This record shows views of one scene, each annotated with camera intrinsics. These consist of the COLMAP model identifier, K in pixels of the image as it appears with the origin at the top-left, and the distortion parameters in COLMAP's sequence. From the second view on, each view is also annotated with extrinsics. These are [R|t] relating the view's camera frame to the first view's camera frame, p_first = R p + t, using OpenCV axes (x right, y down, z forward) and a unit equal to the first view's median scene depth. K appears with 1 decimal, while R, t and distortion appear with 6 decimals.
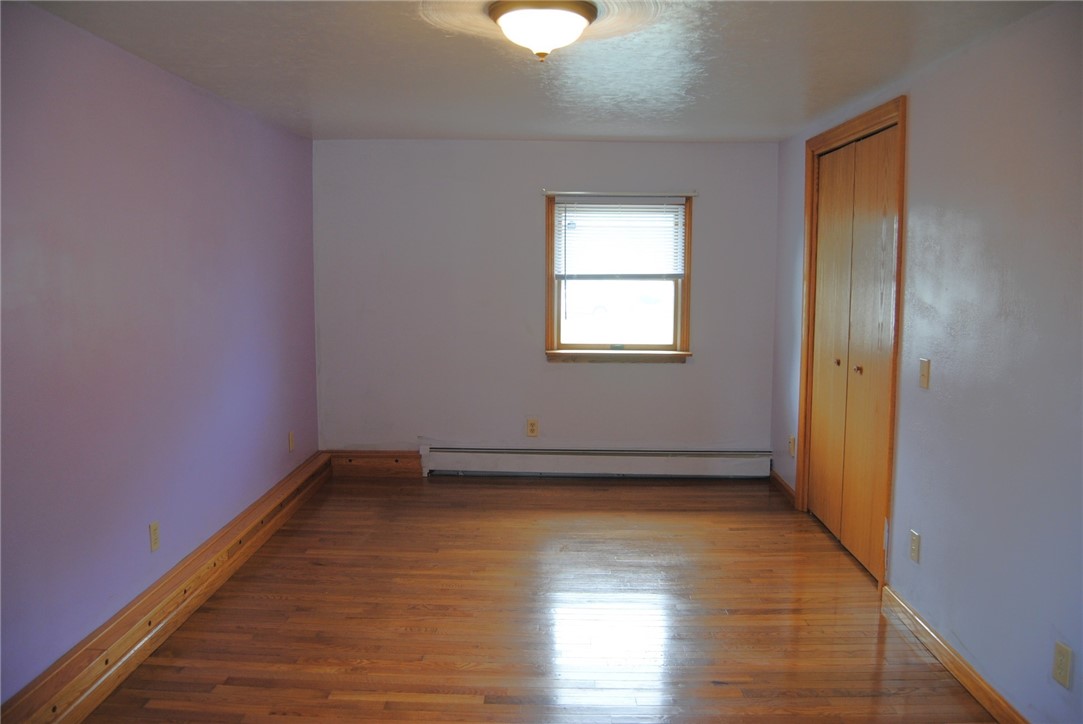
lens RADIAL K [[842.7, 0, 541.5], [0, 842.7, 362.0], [0, 0, 1]] dist [-0.086093, 0.006367]
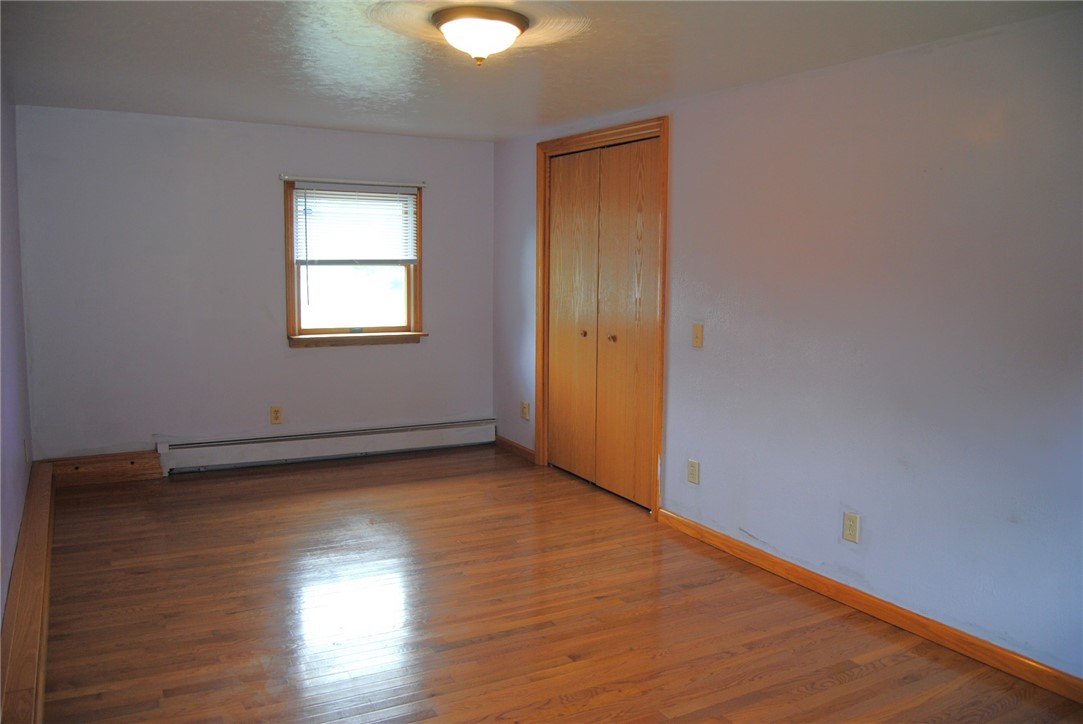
lens RADIAL K [[842.7, 0, 541.5], [0, 842.7, 362.0], [0, 0, 1]] dist [-0.086093, 0.006367]
pose [[0.863346, -0.053037, 0.501818, -0.243223], [0.046767, 0.998591, 0.025081, 0.006250], [-0.502441, 0.001815, 0.864609, -0.004540]]
